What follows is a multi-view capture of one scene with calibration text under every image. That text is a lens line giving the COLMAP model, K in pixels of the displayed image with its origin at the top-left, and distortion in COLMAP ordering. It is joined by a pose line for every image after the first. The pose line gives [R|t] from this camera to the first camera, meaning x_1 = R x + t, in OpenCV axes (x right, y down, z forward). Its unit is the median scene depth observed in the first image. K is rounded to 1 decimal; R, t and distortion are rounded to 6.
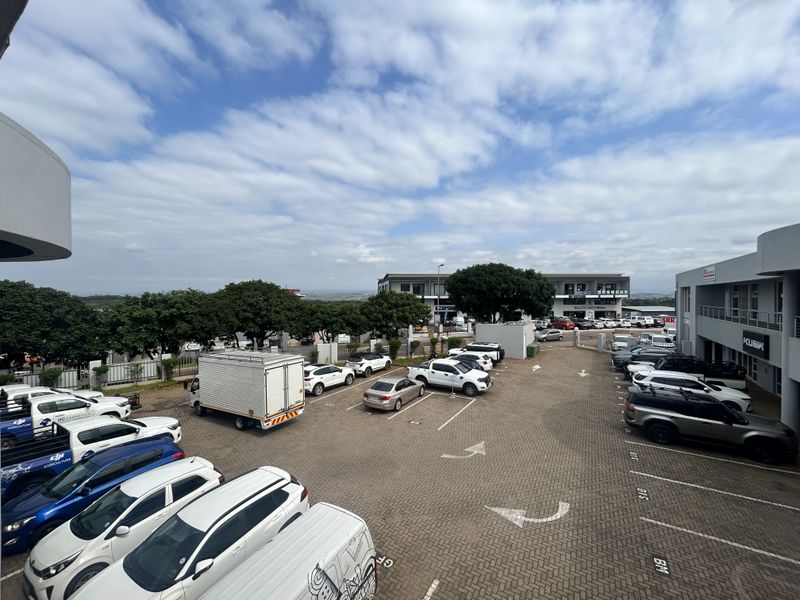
lens RADIAL K [[322.9, 0, 401.1], [0, 322.9, 296.3], [0, 0, 1]] dist [0.000275, 0.000833]
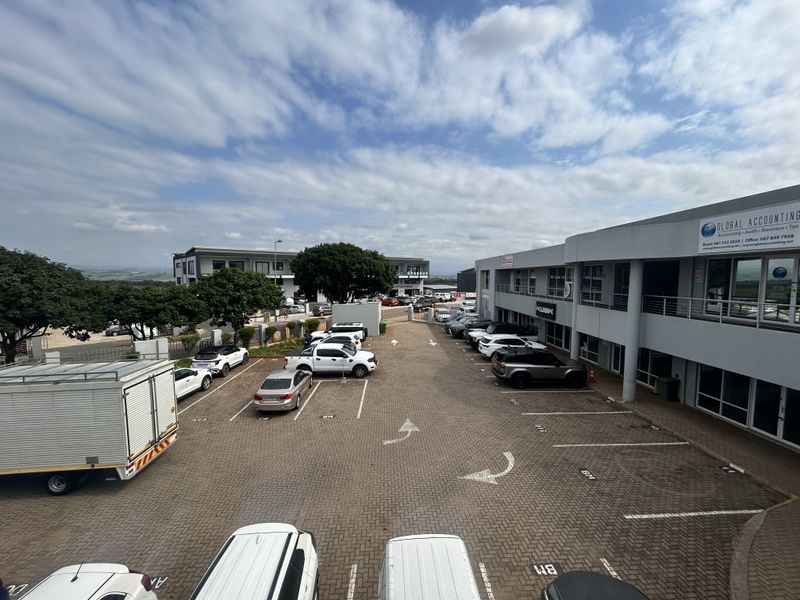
lens RADIAL K [[322.9, 0, 401.1], [0, 322.9, 296.3], [0, 0, 1]] dist [0.000275, 0.000833]
pose [[0.836698, -0.027176, 0.546990, -0.214437], [-0.006691, 0.998186, 0.059828, 0.000949], [-0.547624, -0.053717, 0.834999, 0.122384]]
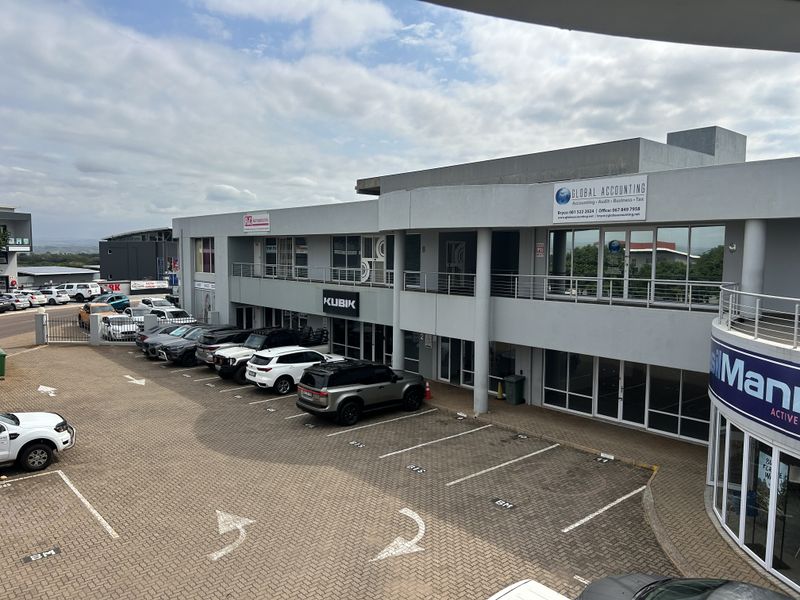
lens RADIAL K [[597.7, 0, 400.0], [0, 597.7, 300.0], [0, 0, 1]] dist [0.082514, -0.098661]
pose [[0.305541, -0.071575, 0.949485, -0.419675], [-0.008287, 0.996933, 0.077819, 0.003293], [-0.952143, -0.031645, 0.304011, 0.271926]]
